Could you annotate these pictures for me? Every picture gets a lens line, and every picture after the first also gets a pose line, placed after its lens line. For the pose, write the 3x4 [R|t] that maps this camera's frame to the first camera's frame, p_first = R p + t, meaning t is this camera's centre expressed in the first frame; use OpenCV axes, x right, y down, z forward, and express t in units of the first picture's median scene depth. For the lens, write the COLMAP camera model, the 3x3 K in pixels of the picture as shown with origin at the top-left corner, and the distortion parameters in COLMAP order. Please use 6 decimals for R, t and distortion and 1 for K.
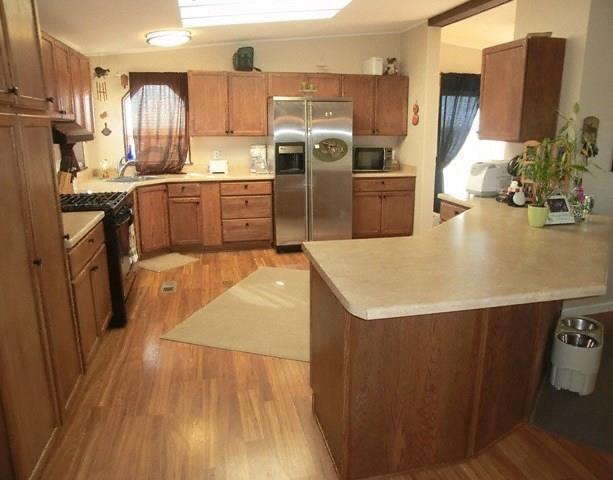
lens RADIAL K [[450.8, 0, 306.5], [0, 450.8, 240.0], [0, 0, 1]] dist [0.000310, -0.000040]
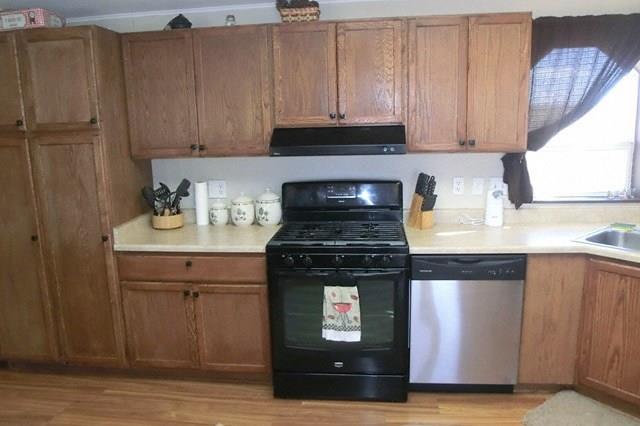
lens RADIAL K [[450.3, 0, 320.0], [0, 450.3, 213.0], [0, 0, 1]] dist [-0.002529, -0.001330]
pose [[-0.342943, 0.148997, -0.927464, 0.234783], [-0.206210, 0.951315, 0.229078, -0.299916], [0.916443, 0.269813, -0.295522, 1.242475]]
